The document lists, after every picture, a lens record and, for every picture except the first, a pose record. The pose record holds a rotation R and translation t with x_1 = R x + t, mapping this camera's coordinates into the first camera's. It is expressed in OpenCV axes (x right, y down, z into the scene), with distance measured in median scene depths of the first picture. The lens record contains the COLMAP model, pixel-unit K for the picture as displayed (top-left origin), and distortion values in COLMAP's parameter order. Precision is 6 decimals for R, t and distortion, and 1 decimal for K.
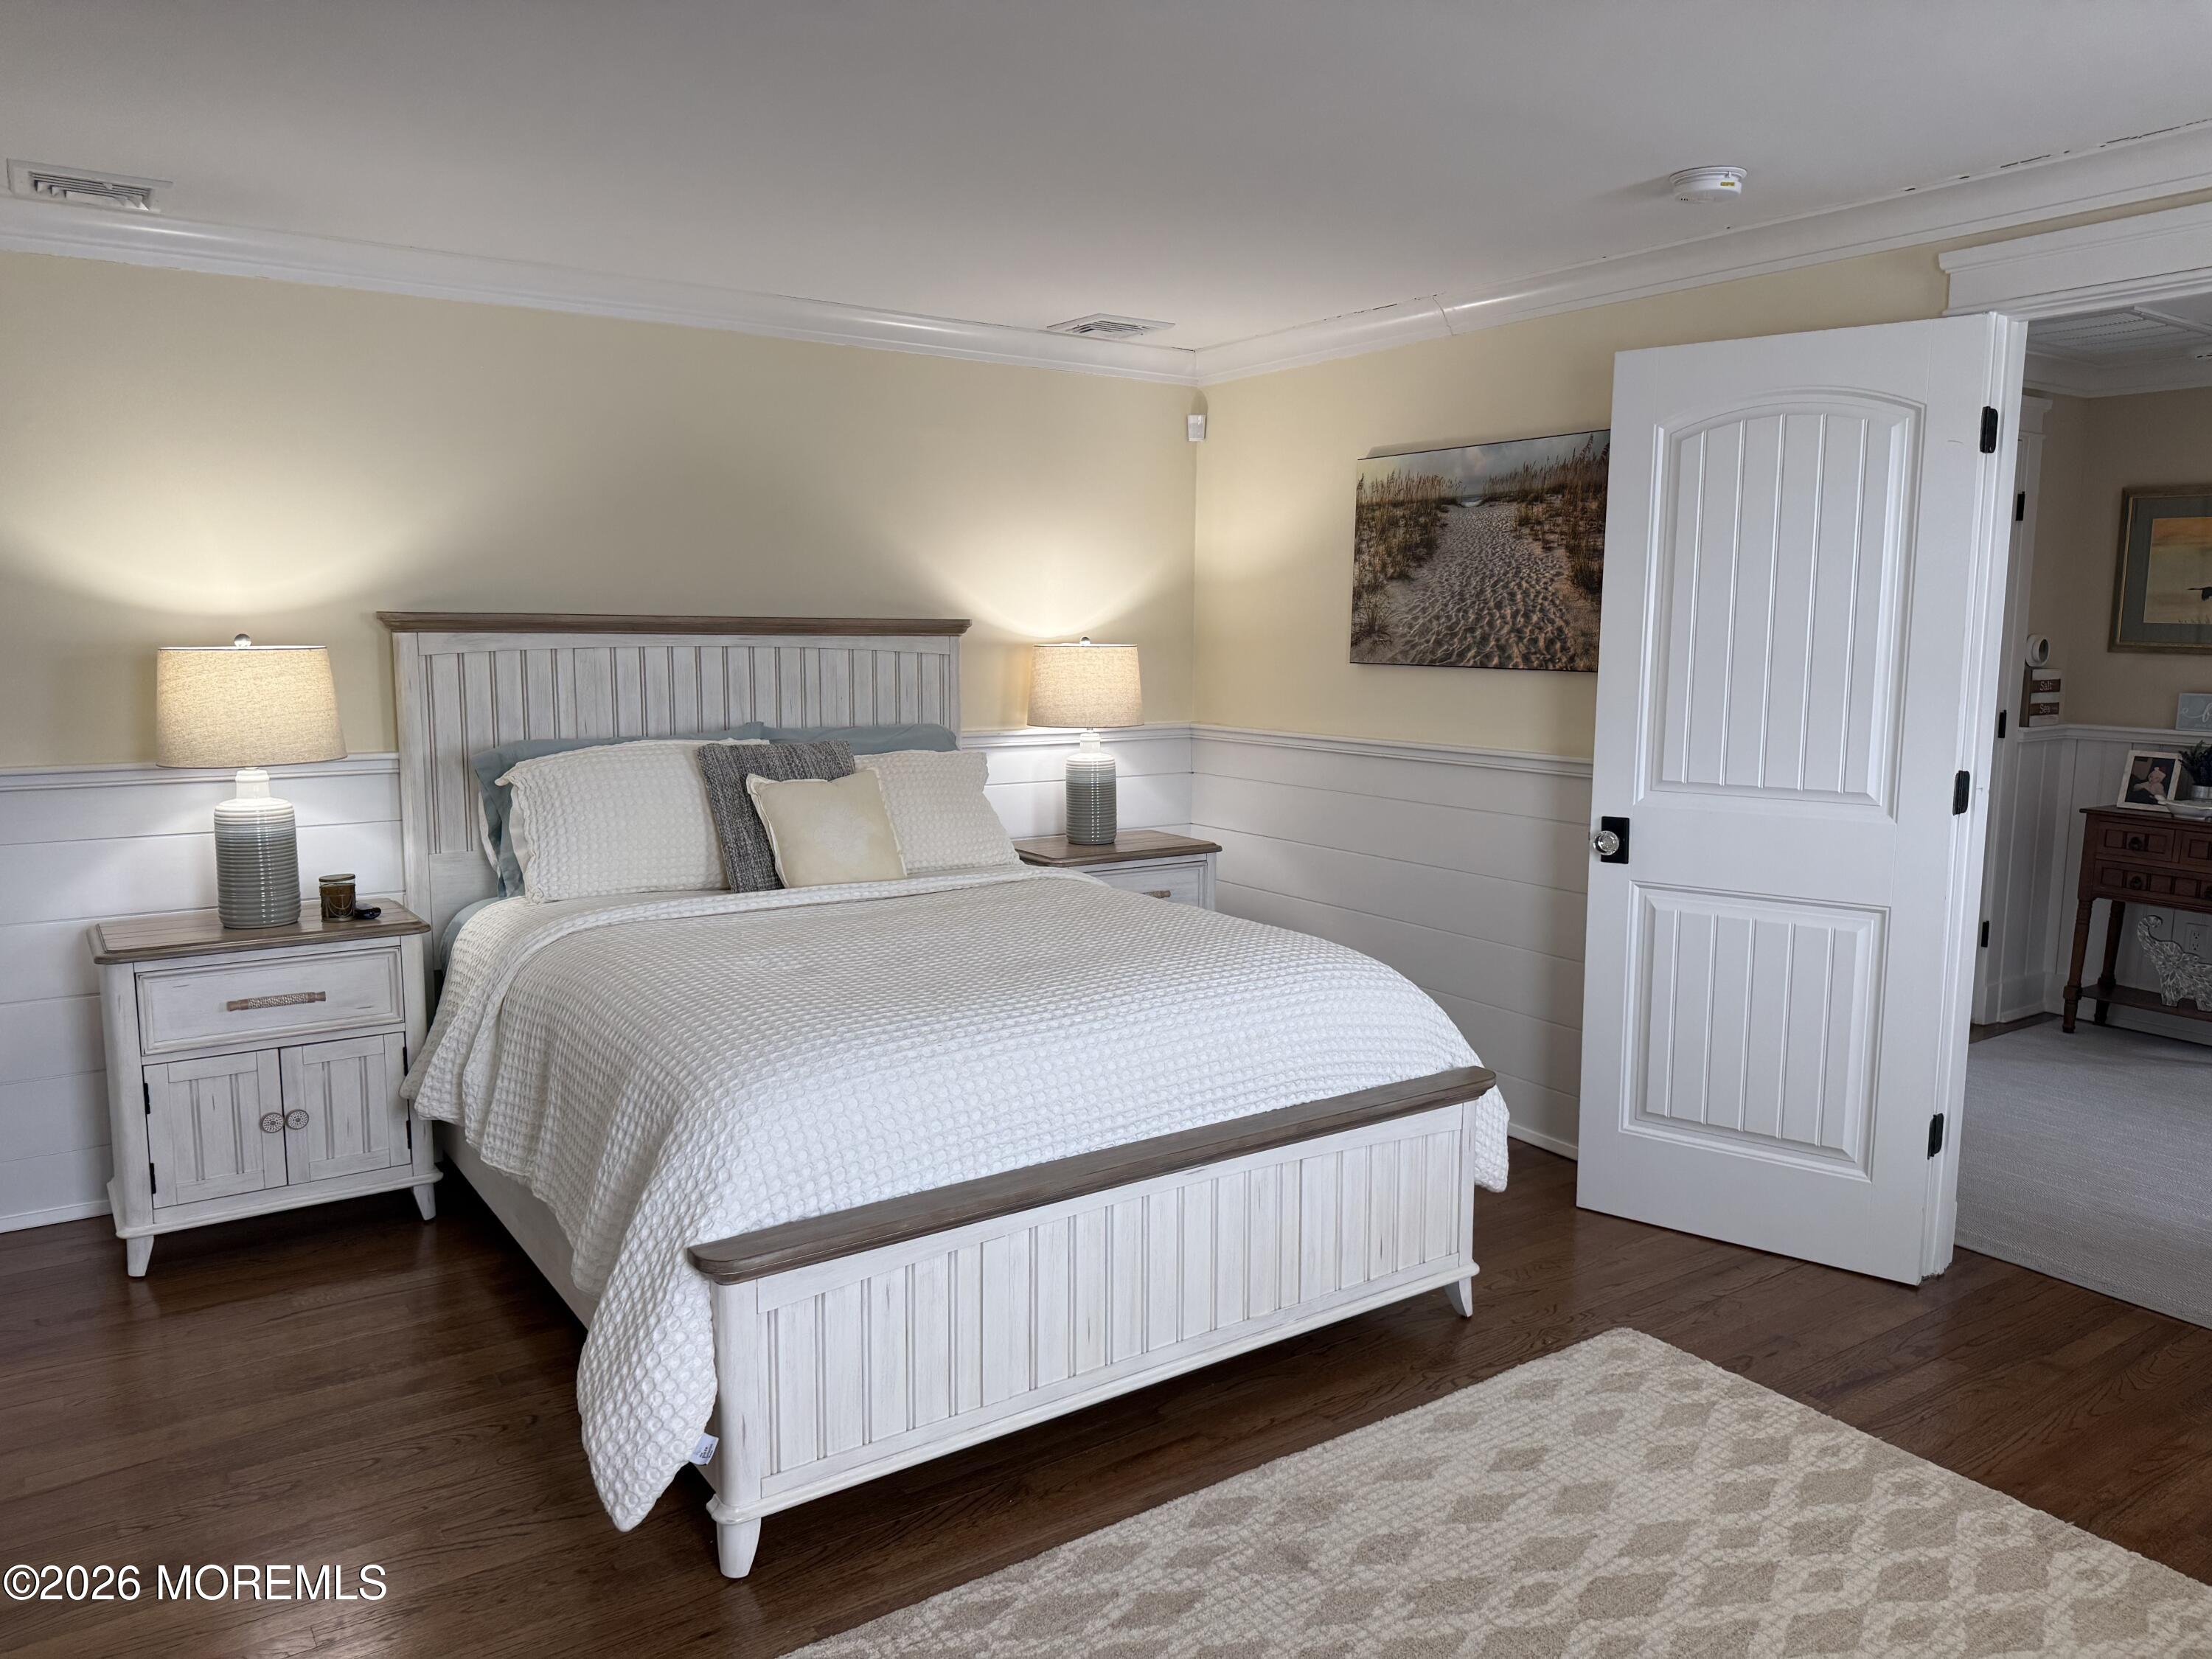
lens RADIAL K [[1555.3, 0, 1105.6], [0, 1555.3, 822.3], [0, 0, 1]] dist [0.026747, 0.000731]
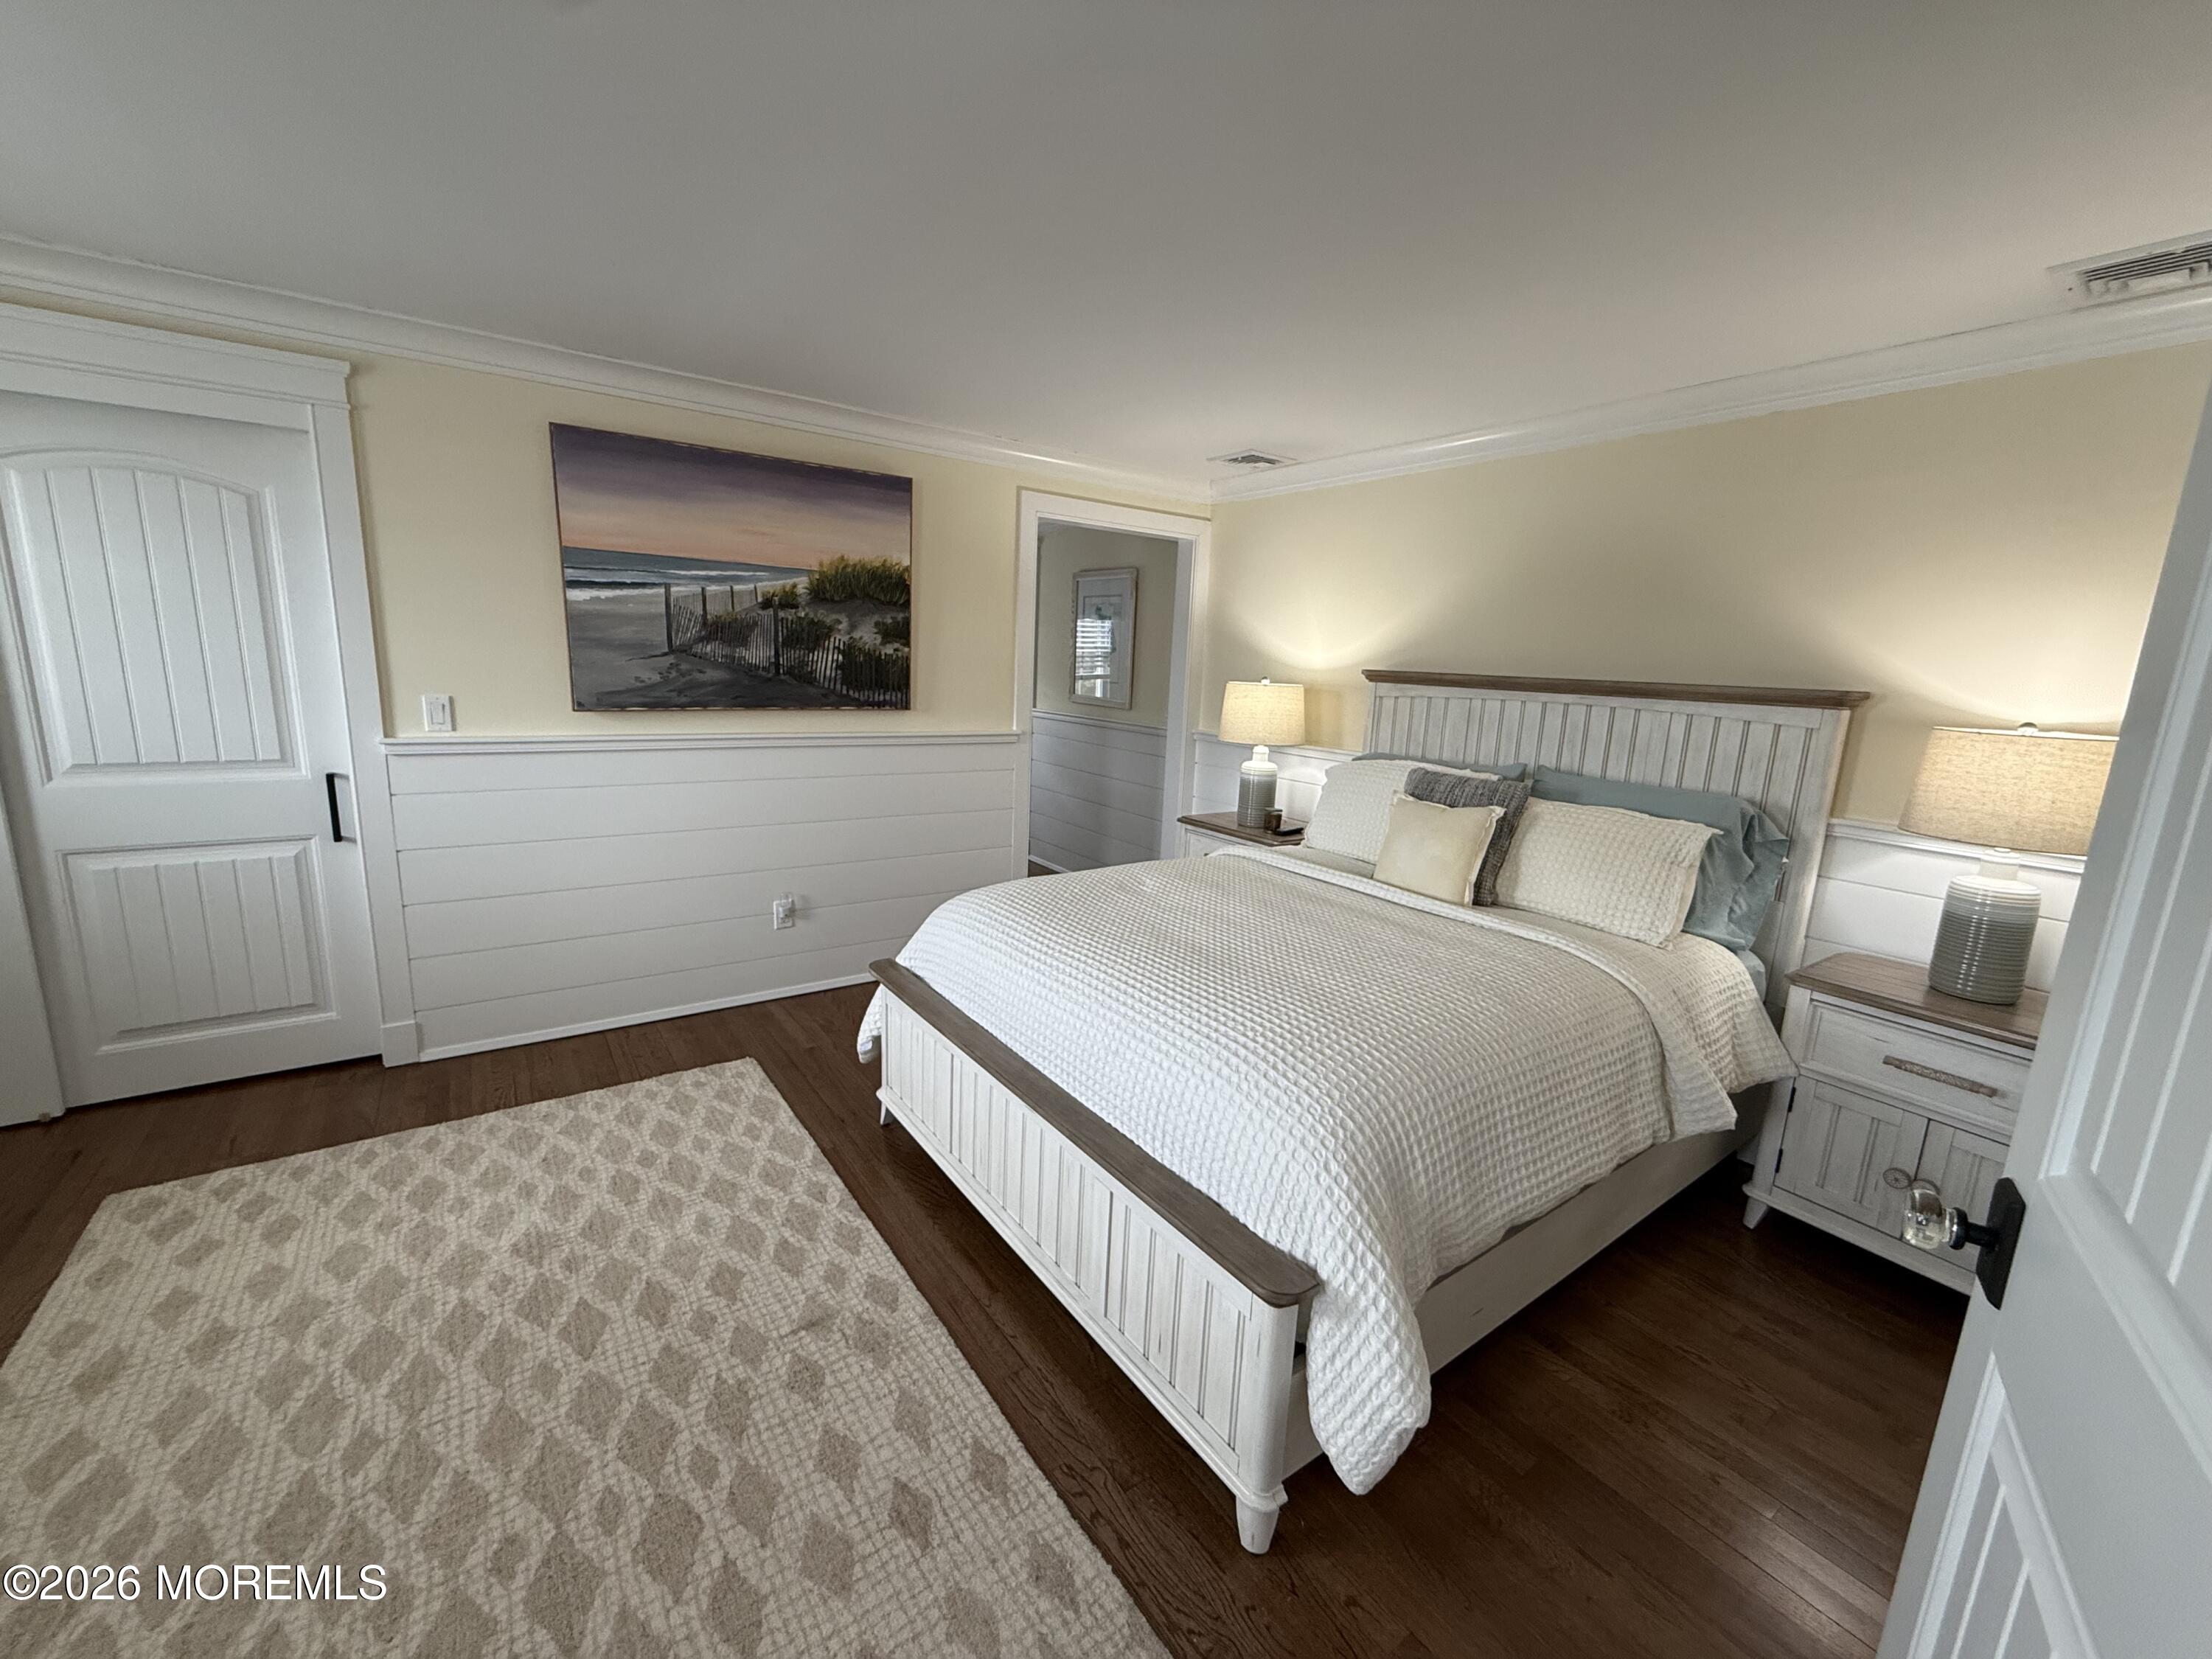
lens RADIAL K [[886.7, 0, 1106.0], [0, 886.7, 836.8], [0, 0, 1]] dist [0.001577, -0.000348]
pose [[0.018889, 0.185879, -0.982391, 0.753397], [-0.177357, 0.967607, 0.179671, -0.122295], [0.983965, 0.170840, 0.051244, 1.053713]]
